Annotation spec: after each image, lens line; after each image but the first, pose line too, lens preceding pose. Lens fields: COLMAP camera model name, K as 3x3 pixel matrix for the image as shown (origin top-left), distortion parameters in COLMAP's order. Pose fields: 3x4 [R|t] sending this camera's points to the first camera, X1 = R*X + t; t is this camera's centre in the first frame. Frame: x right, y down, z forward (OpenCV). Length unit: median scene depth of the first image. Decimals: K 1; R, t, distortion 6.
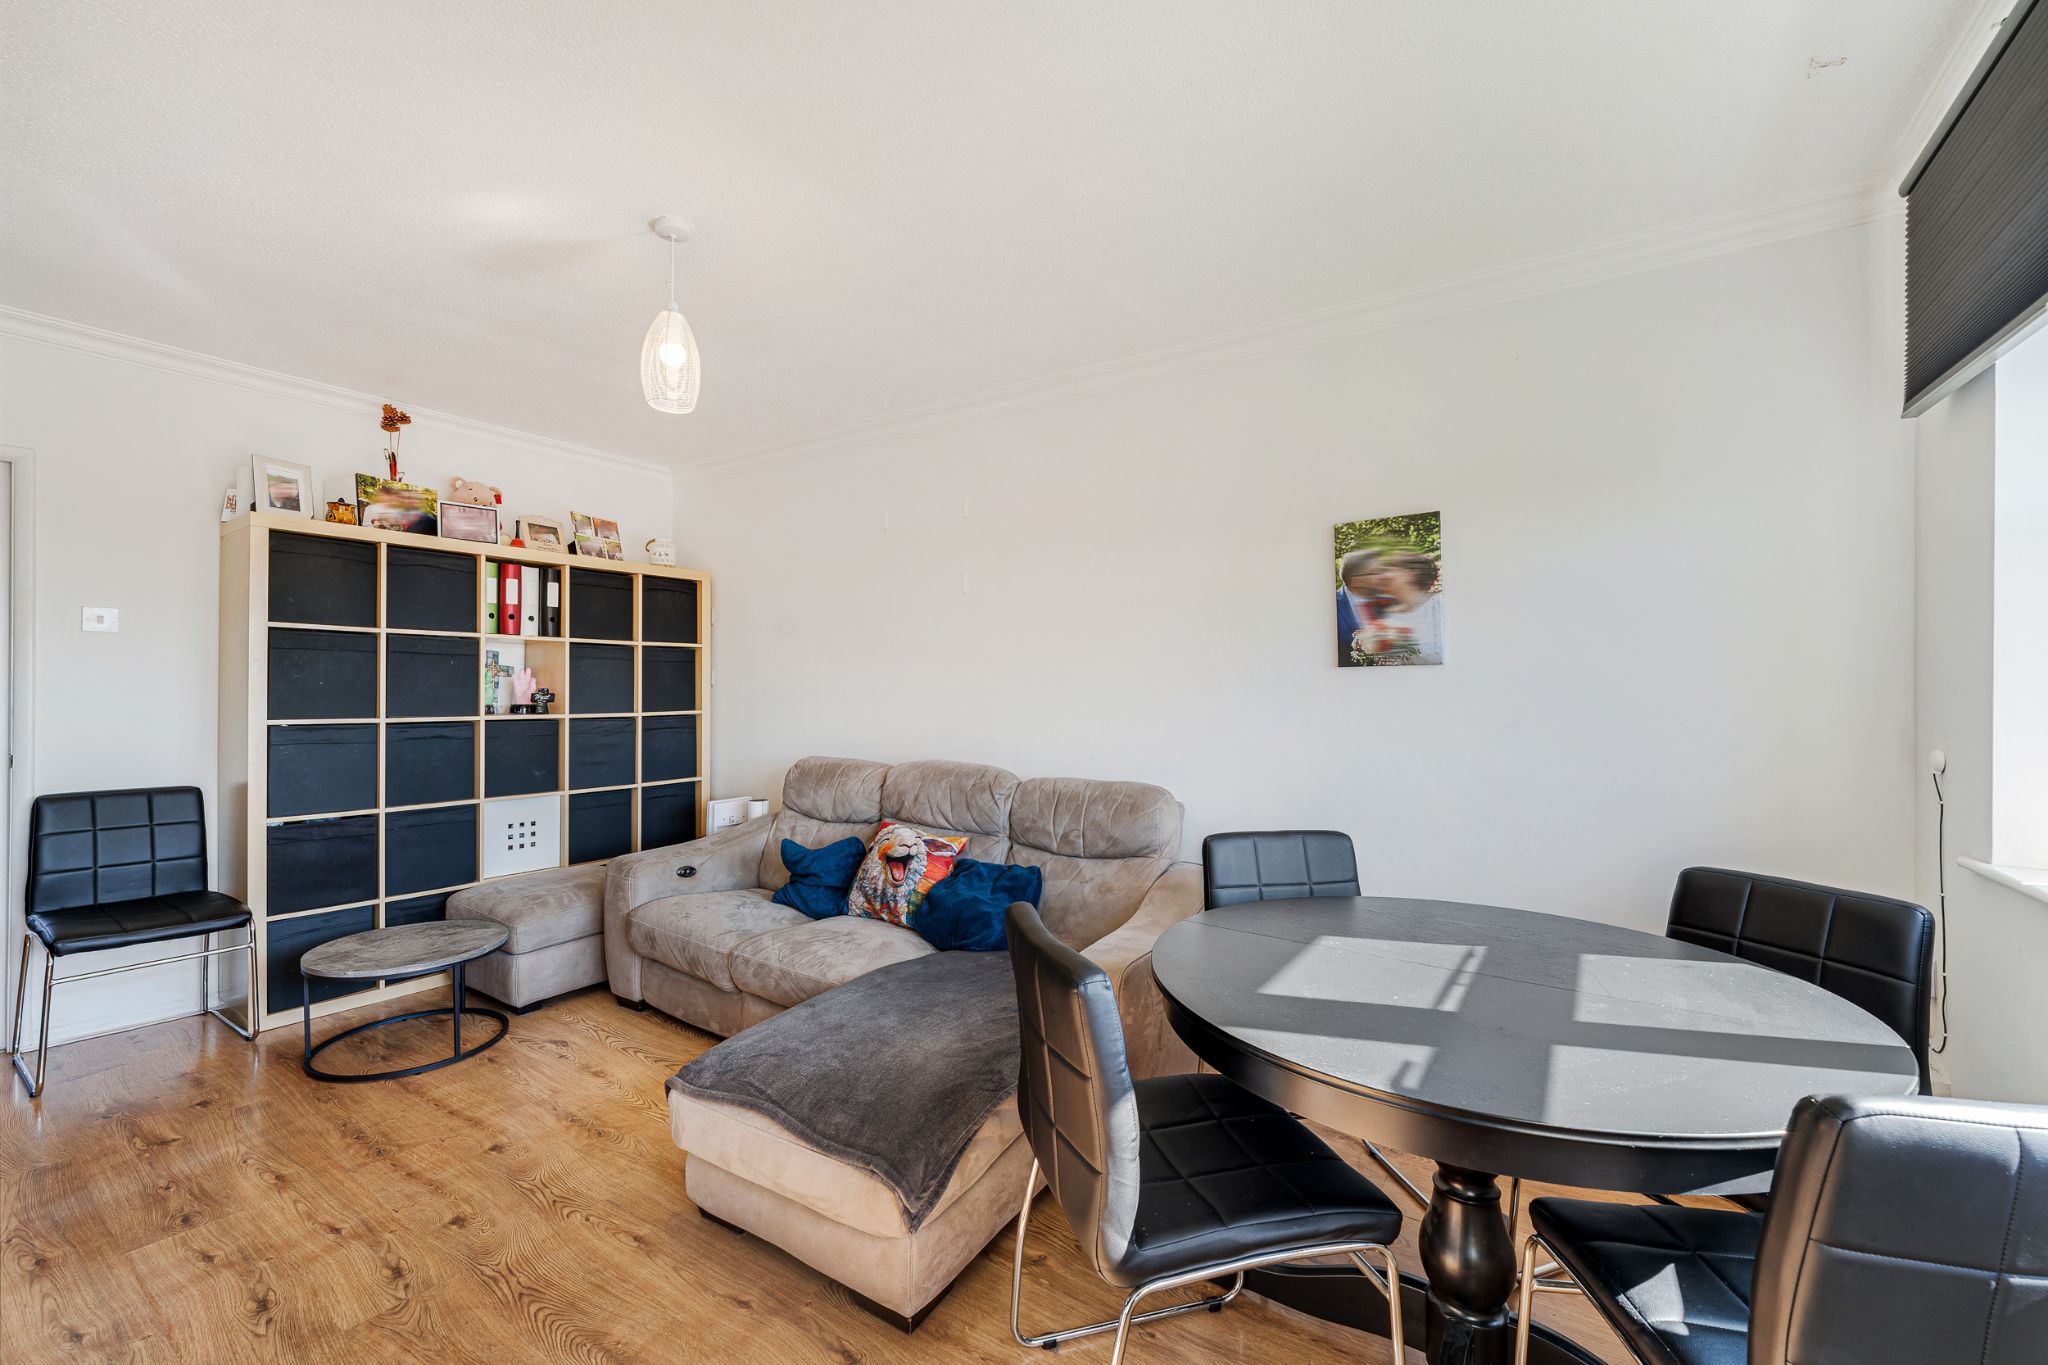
lens RADIAL K [[842.3, 0, 1029.5], [0, 842.3, 682.1], [0, 0, 1]] dist [0.000398, 0.000108]
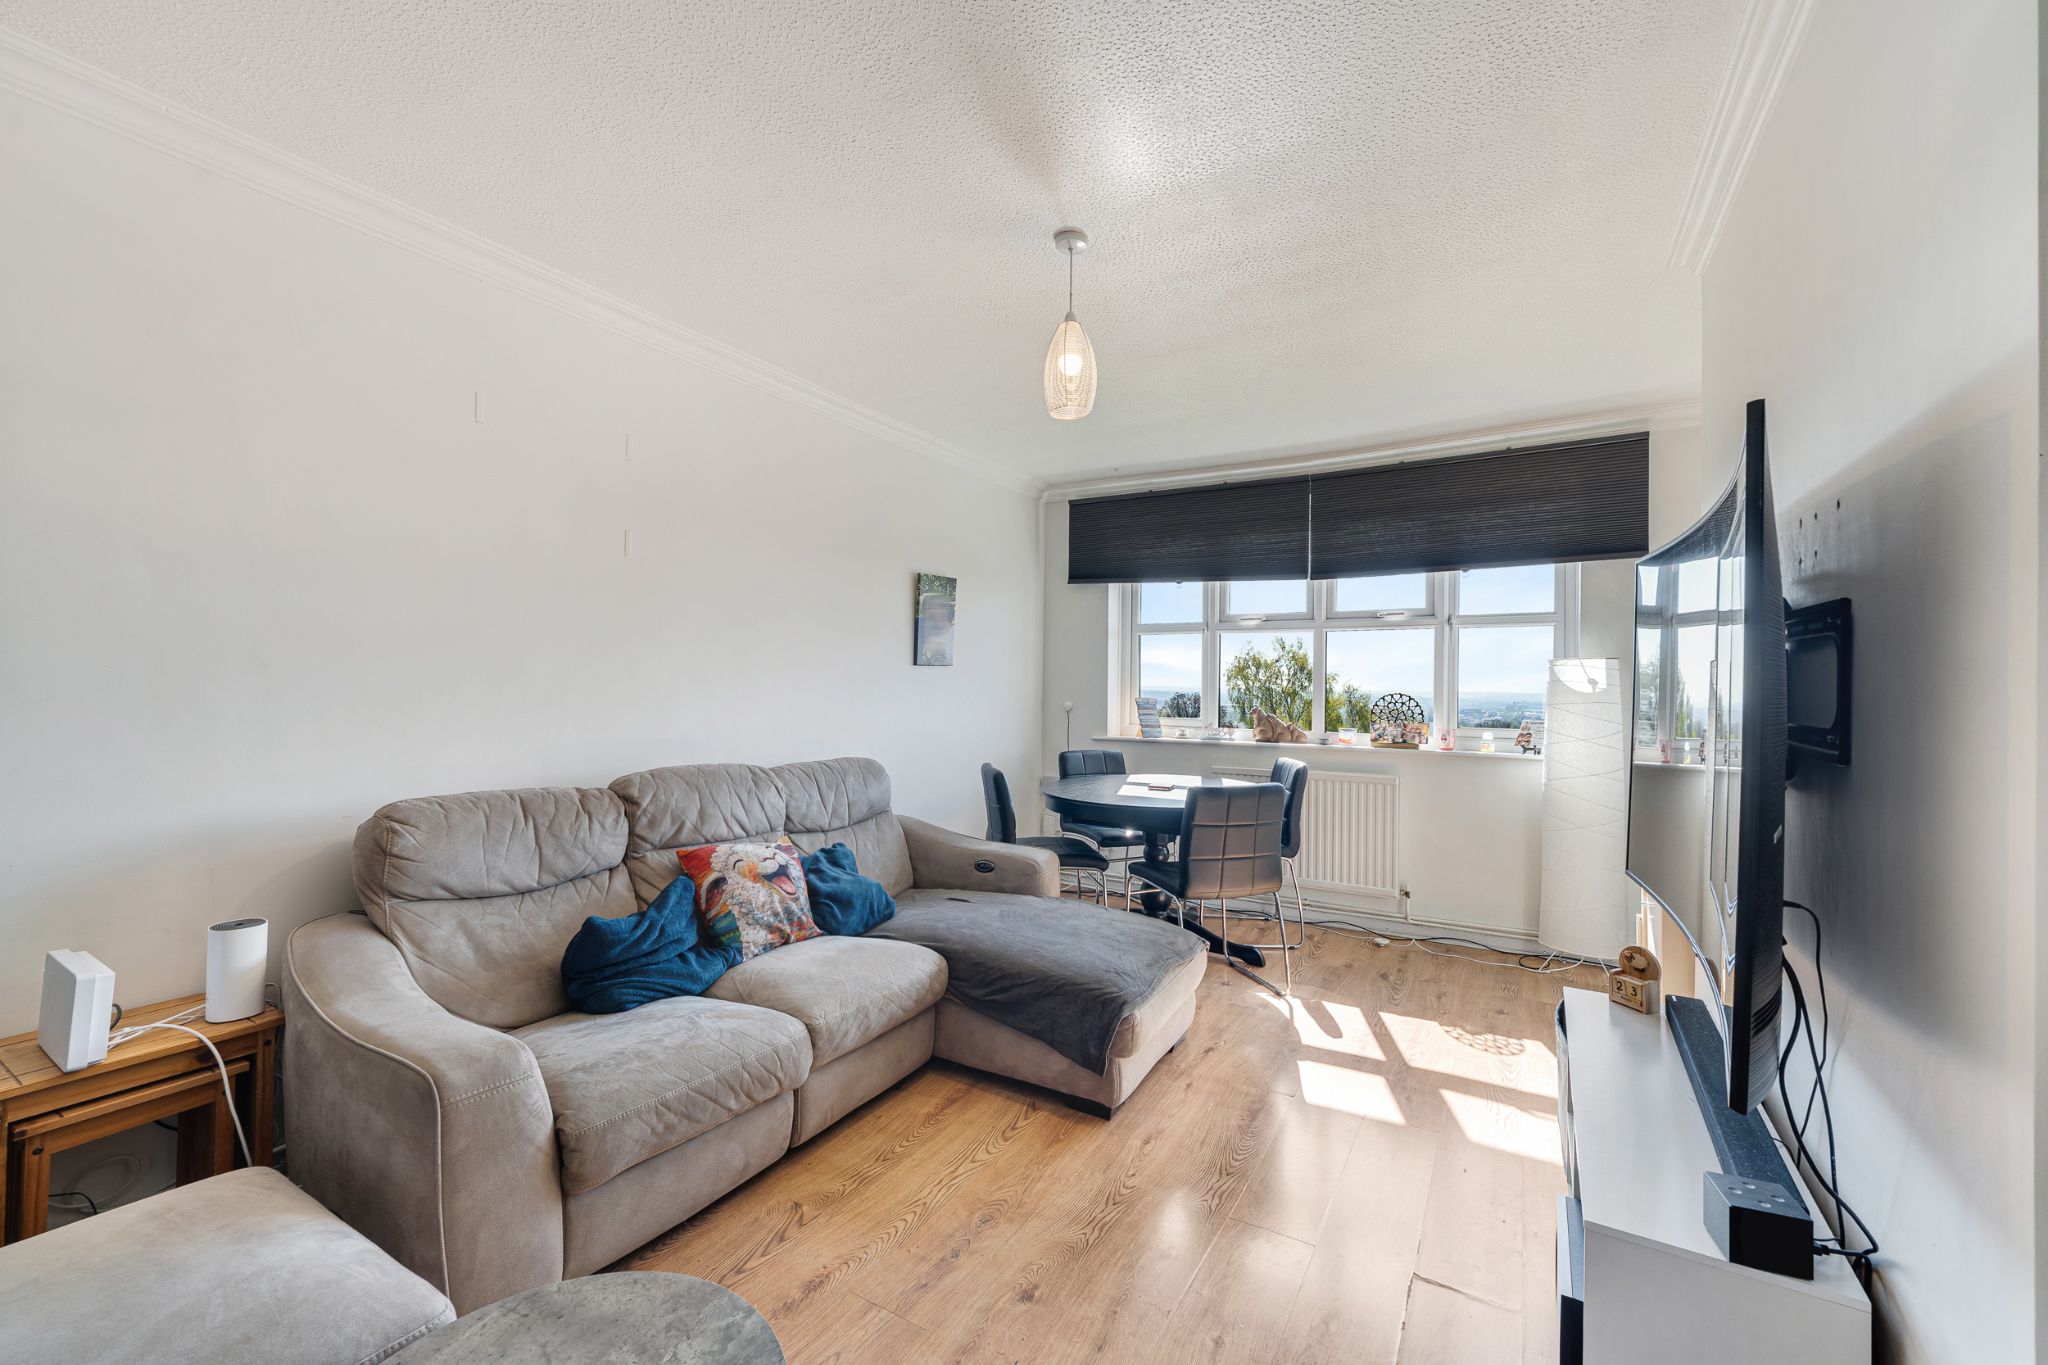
lens RADIAL K [[842.3, 0, 1031.9], [0, 842.3, 686.2], [0, 0, 1]] dist [0.000398, 0.000108]
pose [[-0.080165, -0.003501, 0.996775, -1.213239], [-0.009875, 0.999948, 0.002718, 0.013101], [-0.996733, -0.009625, -0.080195, 0.938564]]
